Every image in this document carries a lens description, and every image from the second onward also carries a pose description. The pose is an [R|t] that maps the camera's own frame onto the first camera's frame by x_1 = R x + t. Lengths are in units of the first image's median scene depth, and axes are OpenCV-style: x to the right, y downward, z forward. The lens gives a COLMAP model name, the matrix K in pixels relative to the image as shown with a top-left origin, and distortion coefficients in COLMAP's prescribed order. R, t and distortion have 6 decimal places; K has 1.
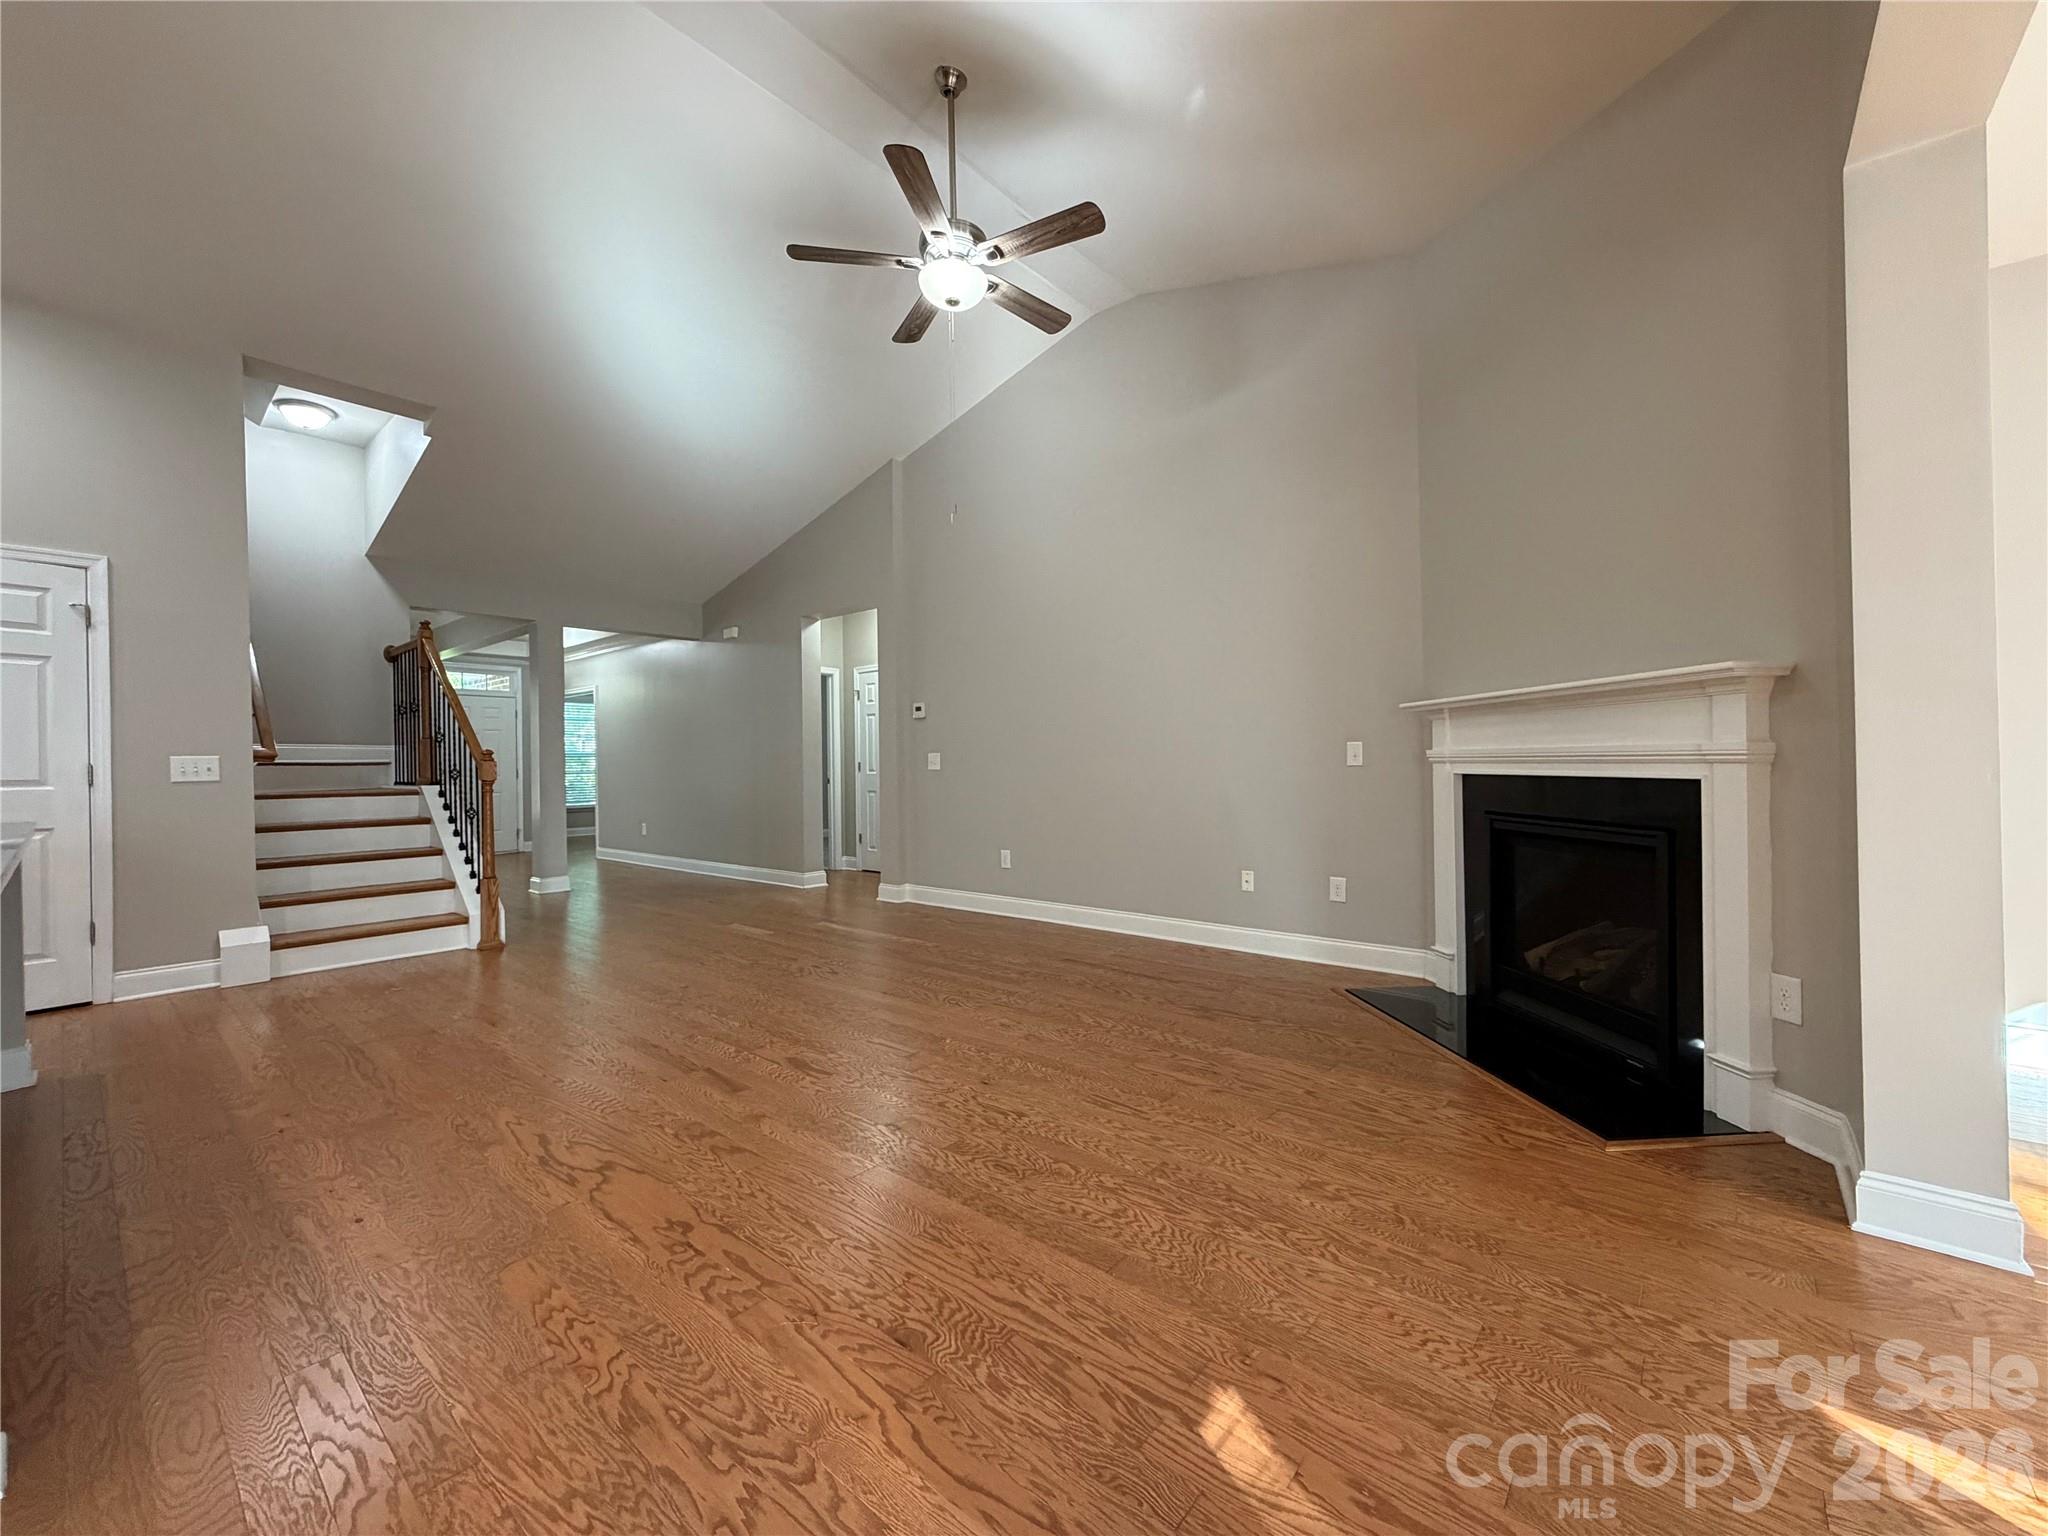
lens RADIAL K [[815.5, 0, 1018.1], [0, 815.5, 765.7], [0, 0, 1]] dist [0.001246, -0.000220]
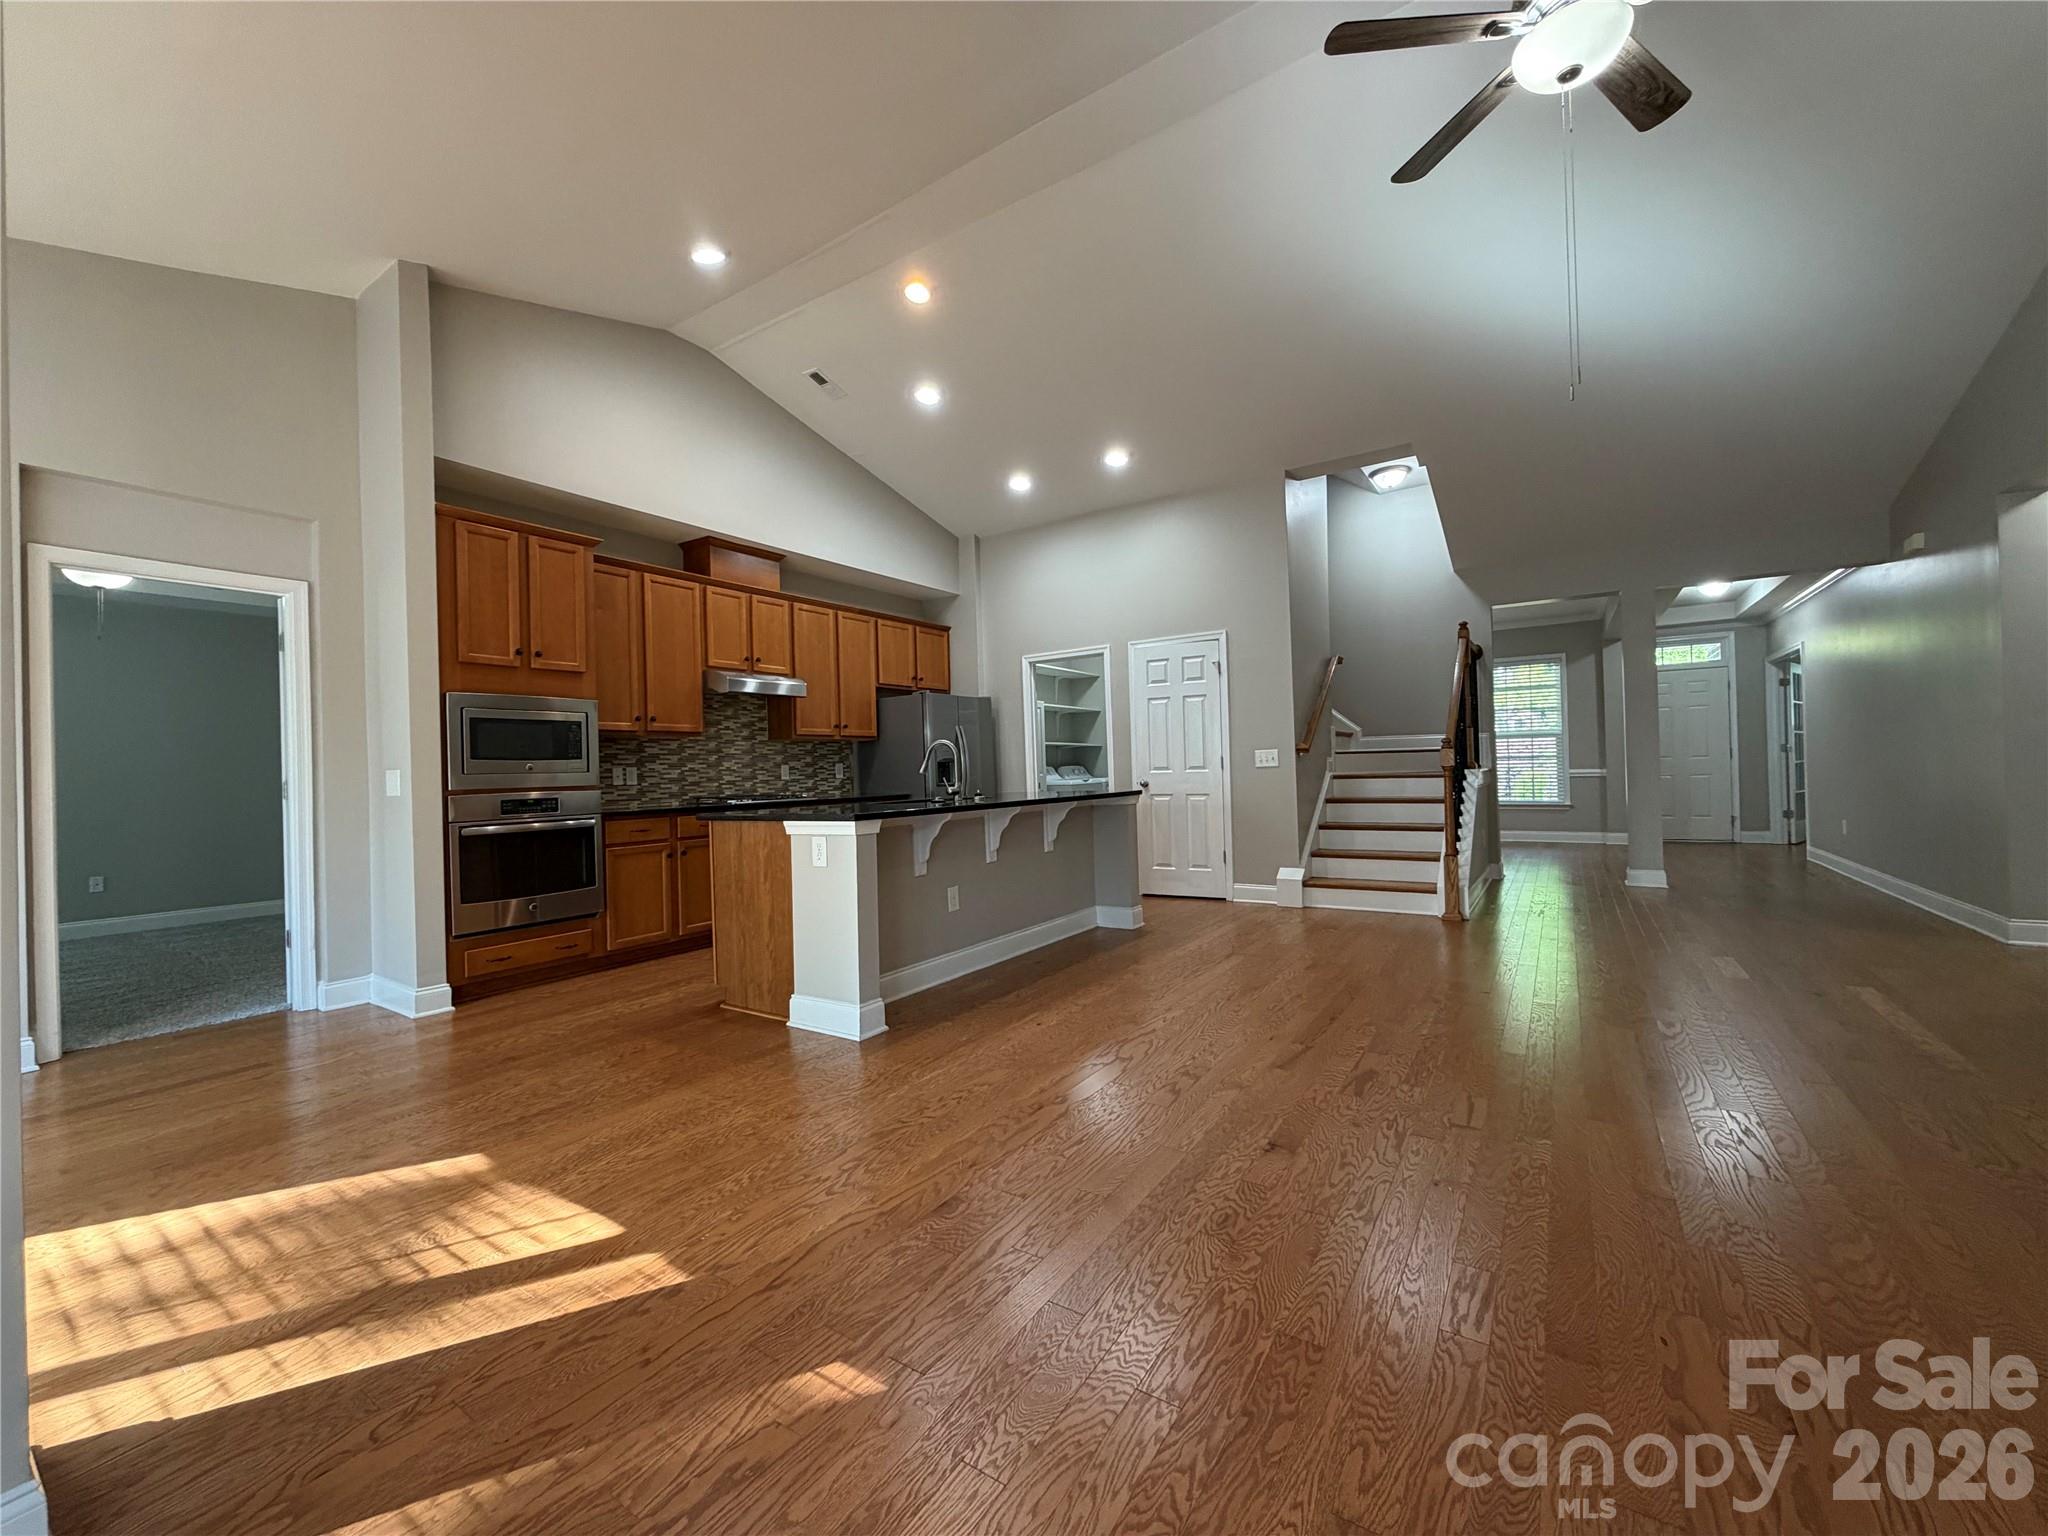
lens RADIAL K [[815.5, 0, 1018.1], [0, 815.5, 765.7], [0, 0, 1]] dist [0.001246, -0.000220]
pose [[0.116075, 0.005899, -0.993223, 0.425879], [0.024163, 0.999670, 0.008761, -0.006575], [0.992946, -0.025016, 0.115894, 0.352131]]
